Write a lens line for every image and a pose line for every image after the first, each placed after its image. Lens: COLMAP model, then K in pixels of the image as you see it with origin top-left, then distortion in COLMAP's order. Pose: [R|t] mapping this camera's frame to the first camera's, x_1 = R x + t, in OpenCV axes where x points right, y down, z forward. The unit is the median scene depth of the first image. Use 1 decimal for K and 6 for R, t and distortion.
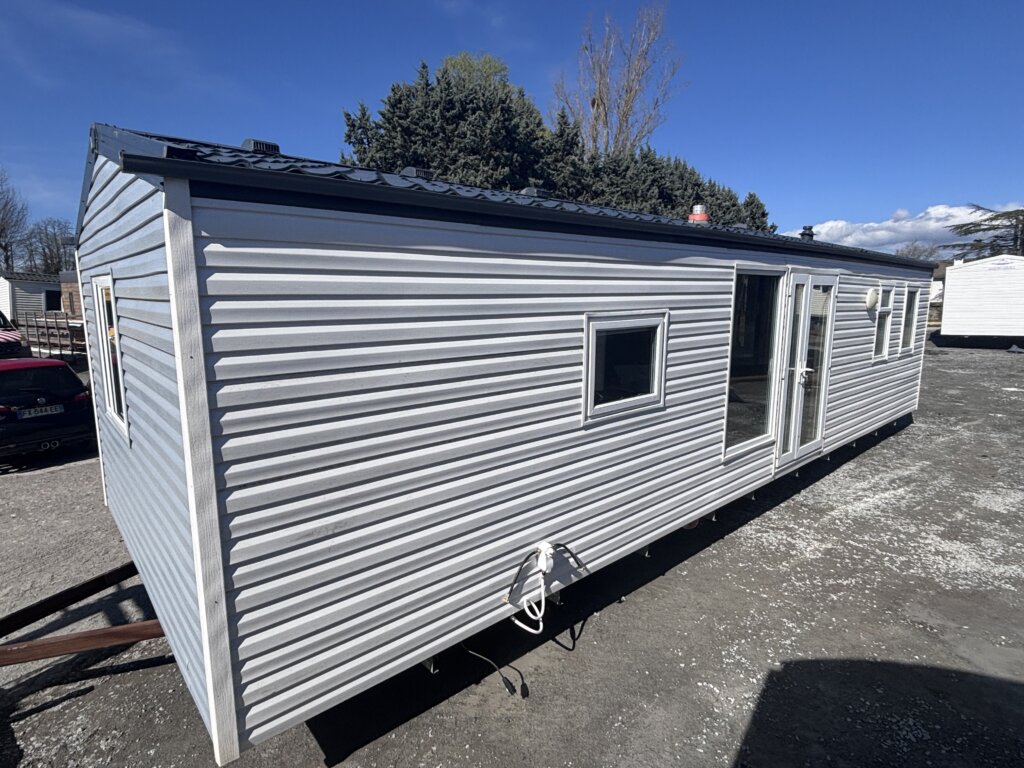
lens RADIAL K [[548.0, 0, 512.0], [0, 548.0, 384.0], [0, 0, 1]] dist [0.001519, 0.000613]
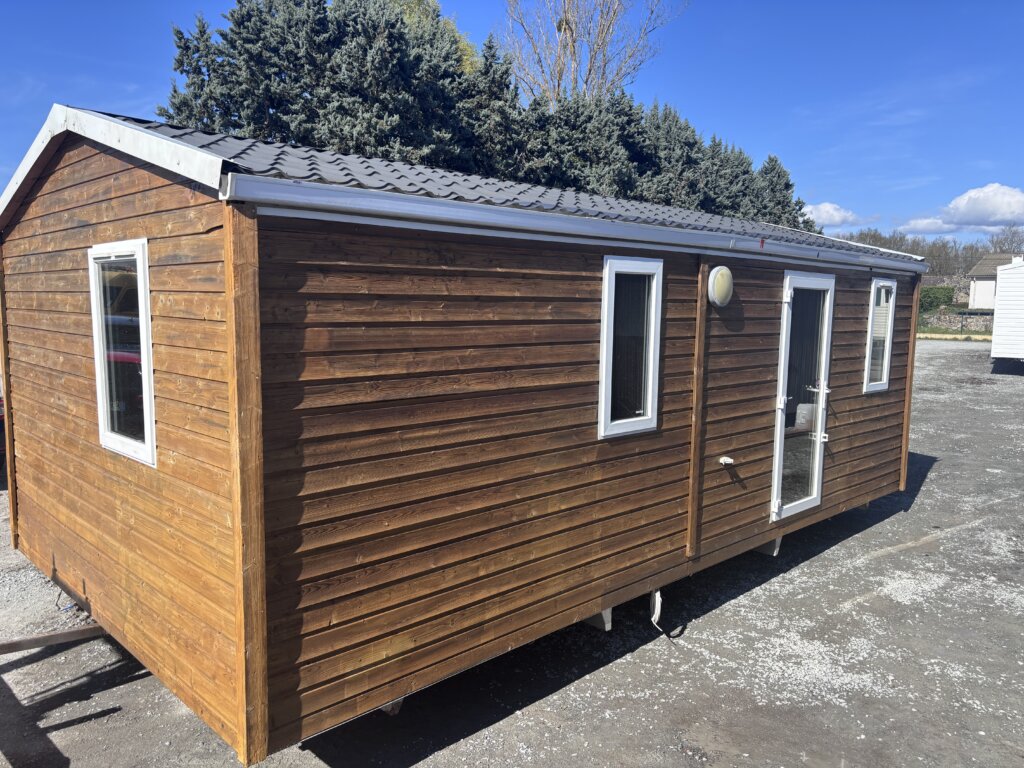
lens RADIAL K [[777.9, 0, 512.0], [0, 777.9, 384.0], [0, 0, 1]] dist [-0.006729, 0.060868]
pose [[0.998882, 0.020383, 0.042652, 0.103986], [-0.018970, 0.999266, -0.033278, -0.008019], [-0.043299, 0.032432, 0.998536, -0.022493]]
